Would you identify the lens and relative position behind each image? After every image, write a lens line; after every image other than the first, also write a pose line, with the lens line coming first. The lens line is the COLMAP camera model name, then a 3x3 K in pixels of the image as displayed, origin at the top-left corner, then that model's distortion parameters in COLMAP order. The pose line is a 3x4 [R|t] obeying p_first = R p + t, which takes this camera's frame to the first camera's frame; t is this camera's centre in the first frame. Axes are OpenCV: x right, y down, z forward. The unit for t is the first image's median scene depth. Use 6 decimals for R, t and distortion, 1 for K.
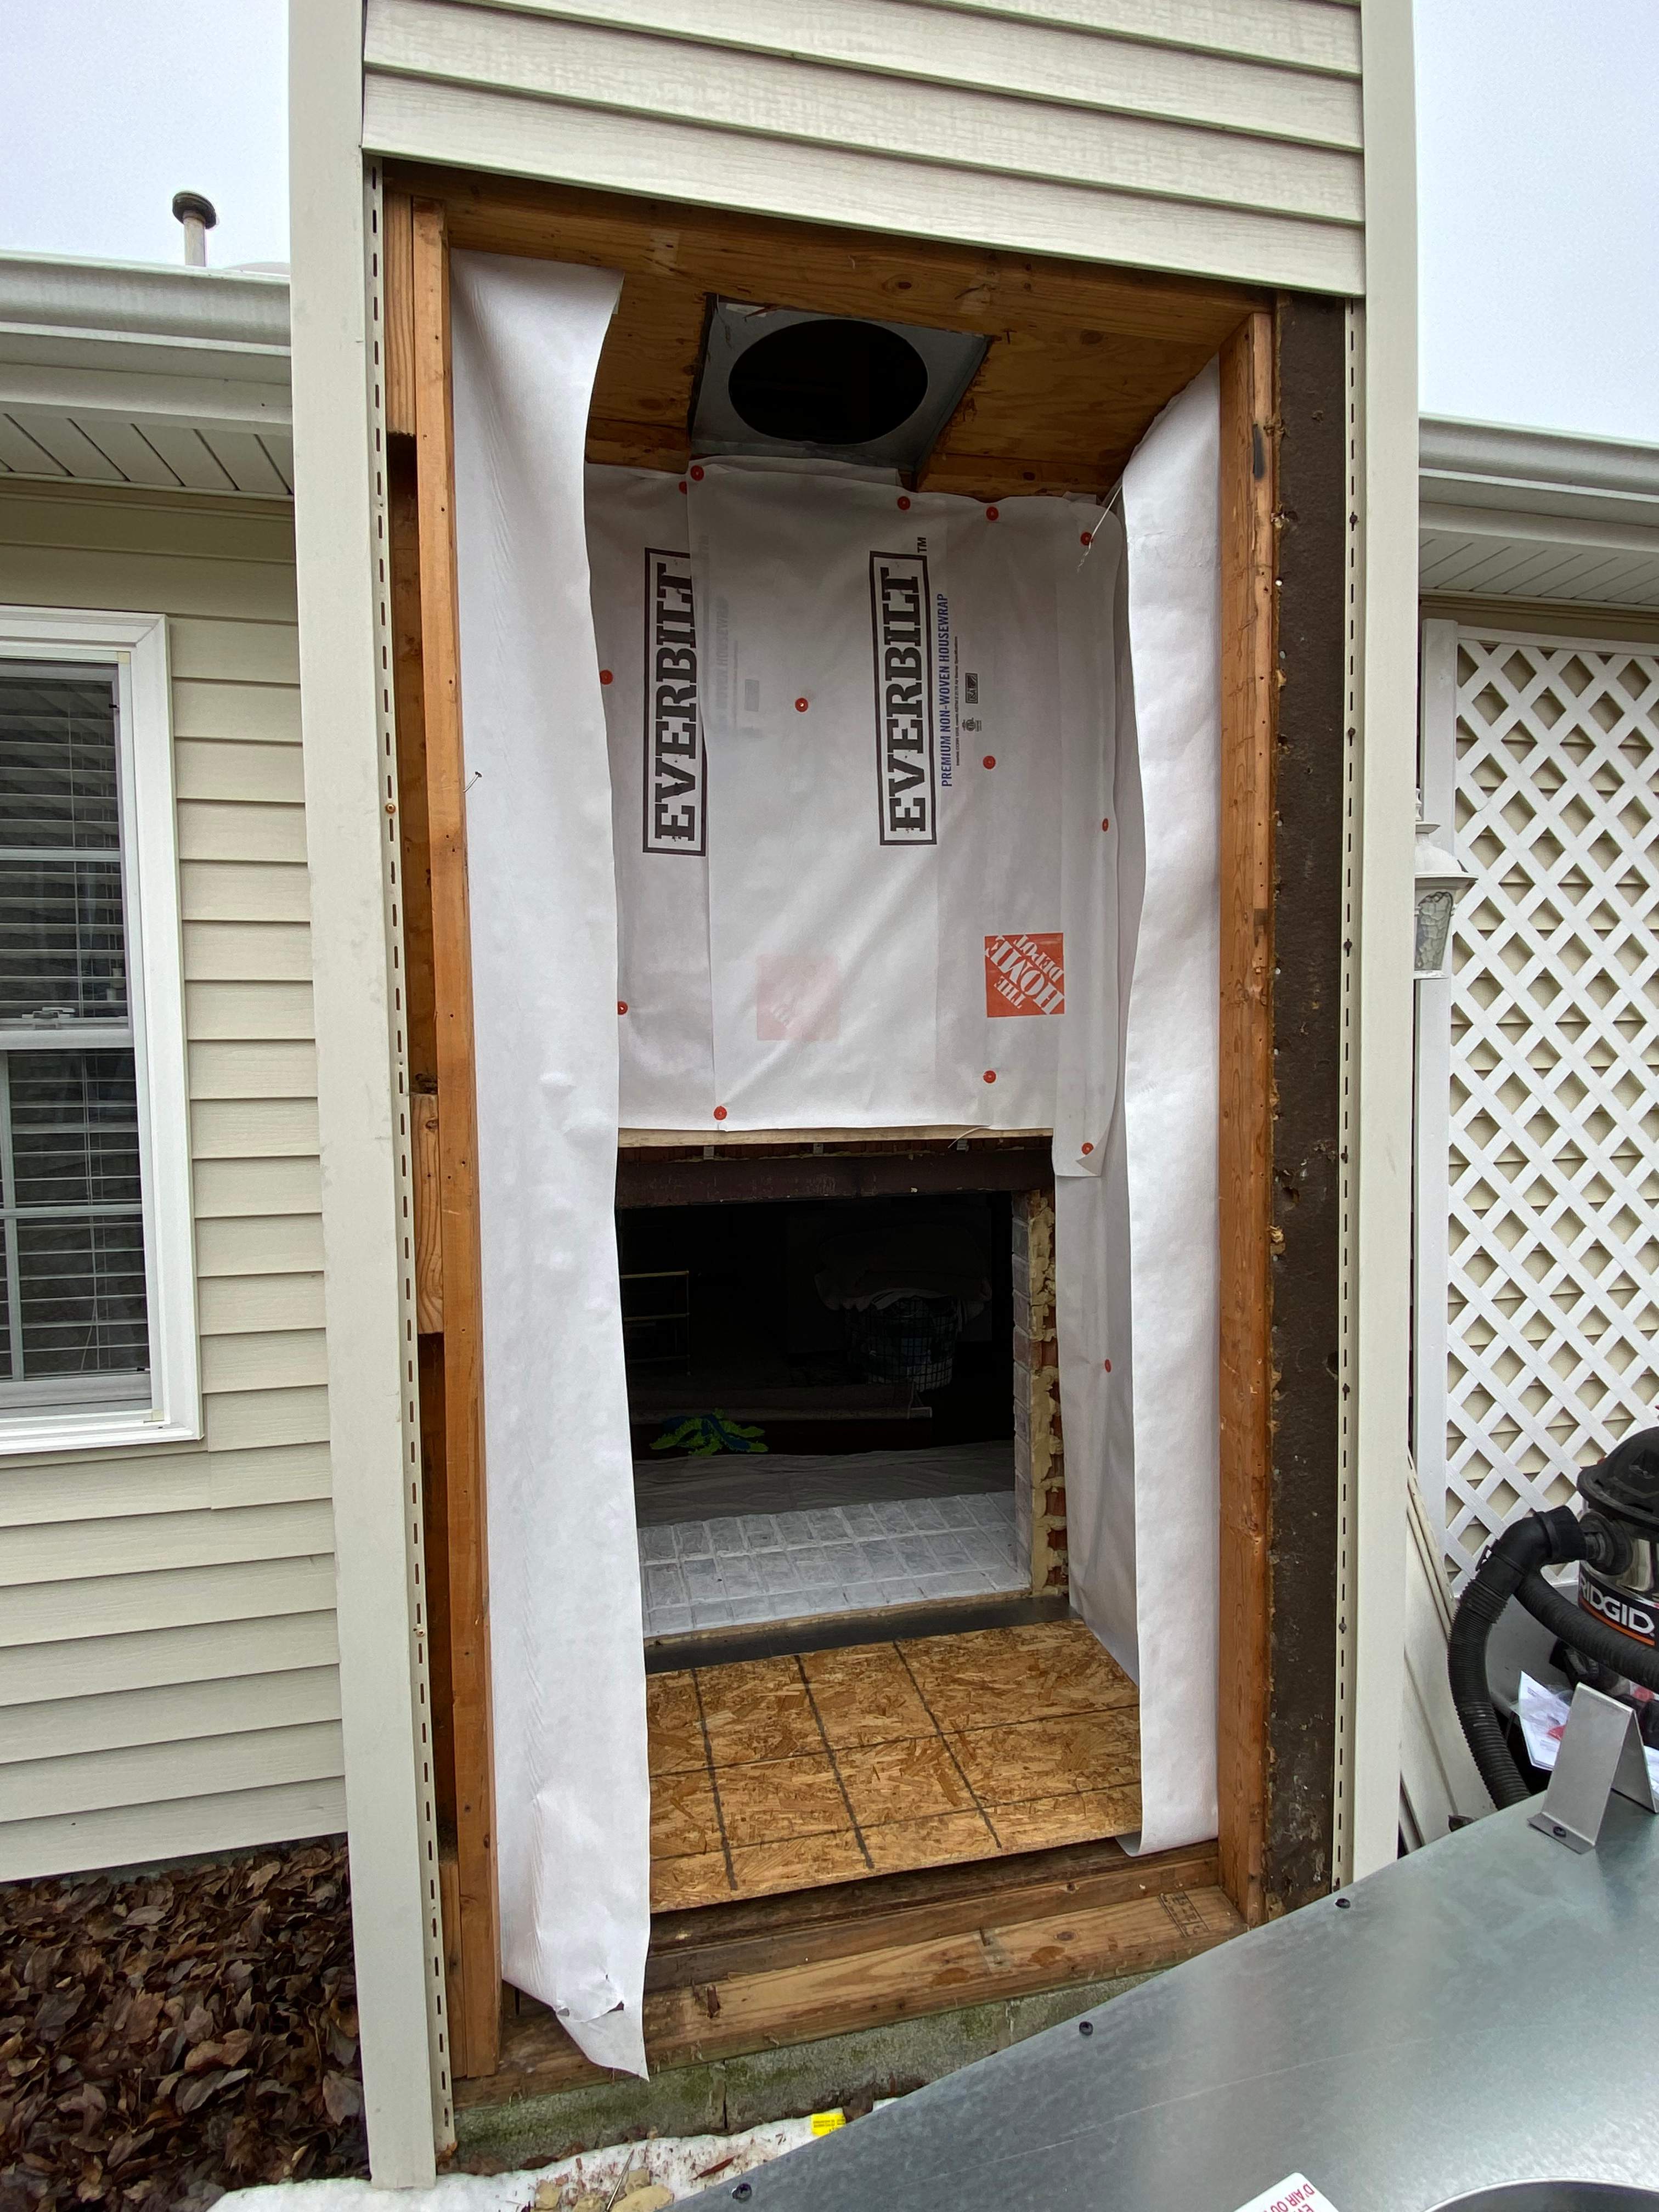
lens RADIAL K [[1119.1, 0, 829.5], [0, 1119.1, 1106.0], [0, 0, 1]] dist [0.074696, -0.081225]
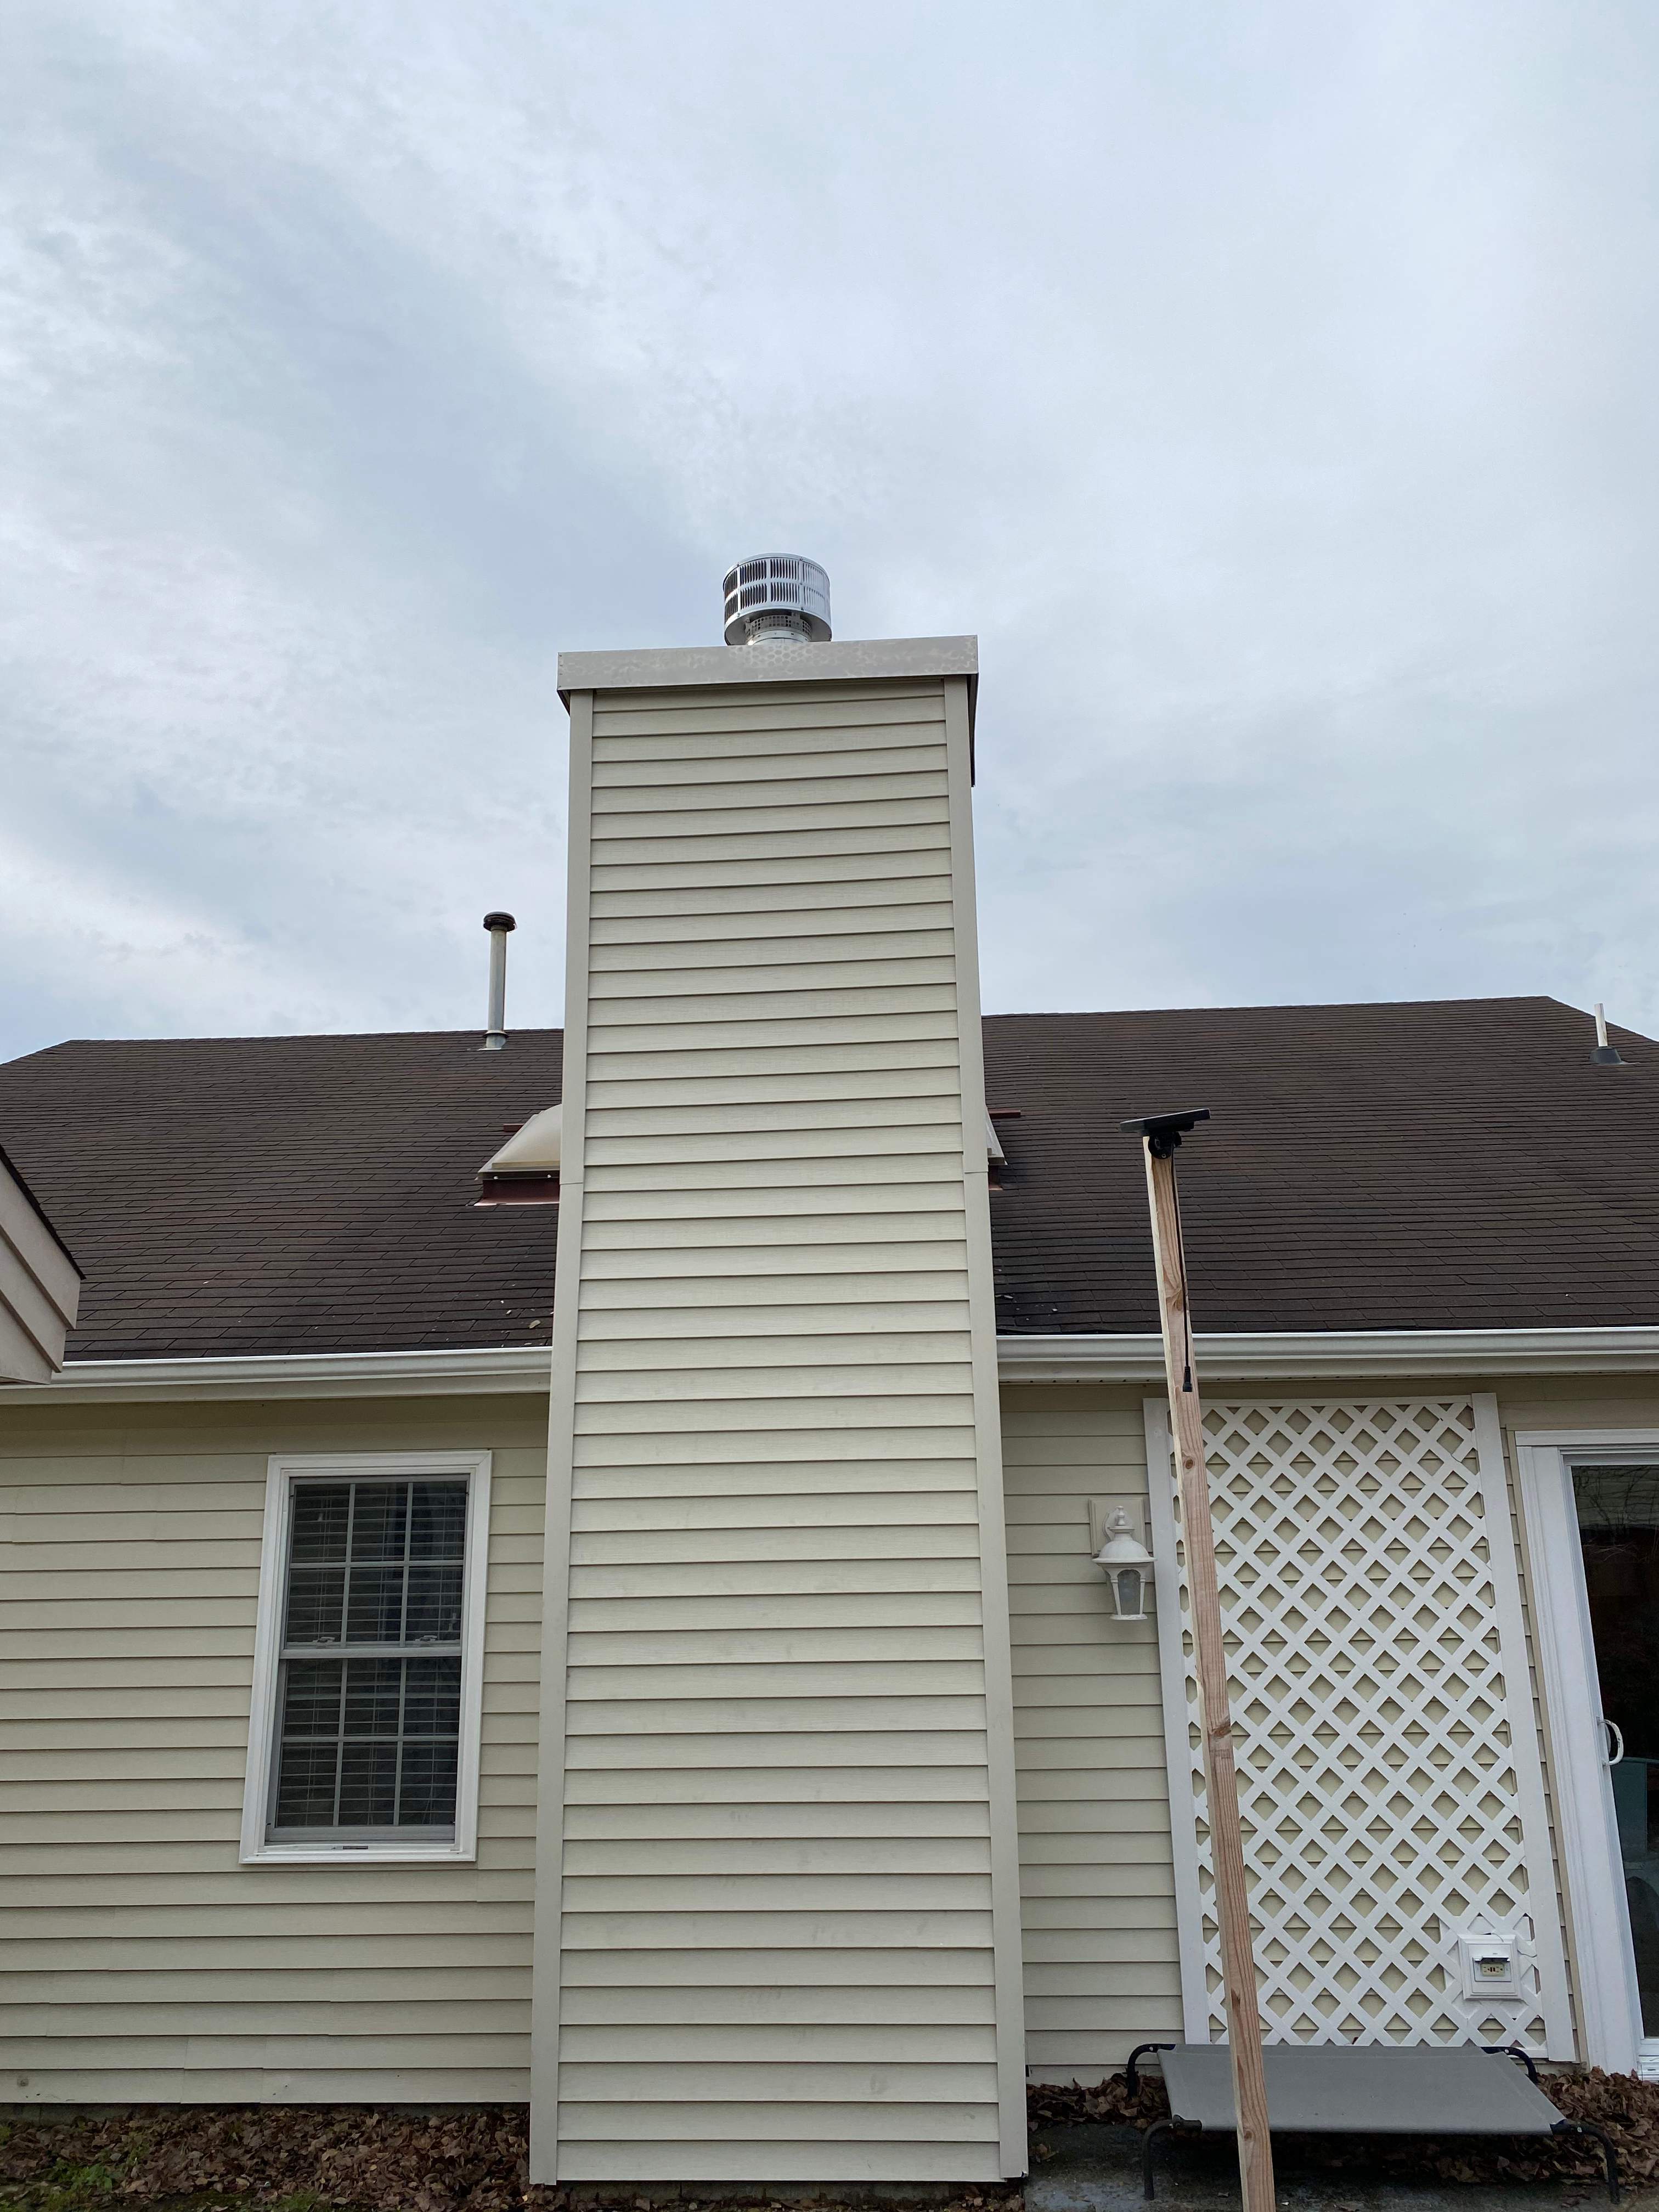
lens RADIAL K [[1669.9, 0, 829.5], [0, 1669.9, 1106.0], [0, 0, 1]] dist [0.039906, -0.042853]
pose [[0.962658, -0.079975, -0.258640, 0.626107], [-0.009726, 0.944537, -0.328261, 0.000577], [0.270547, 0.318518, 0.908488, -1.323021]]
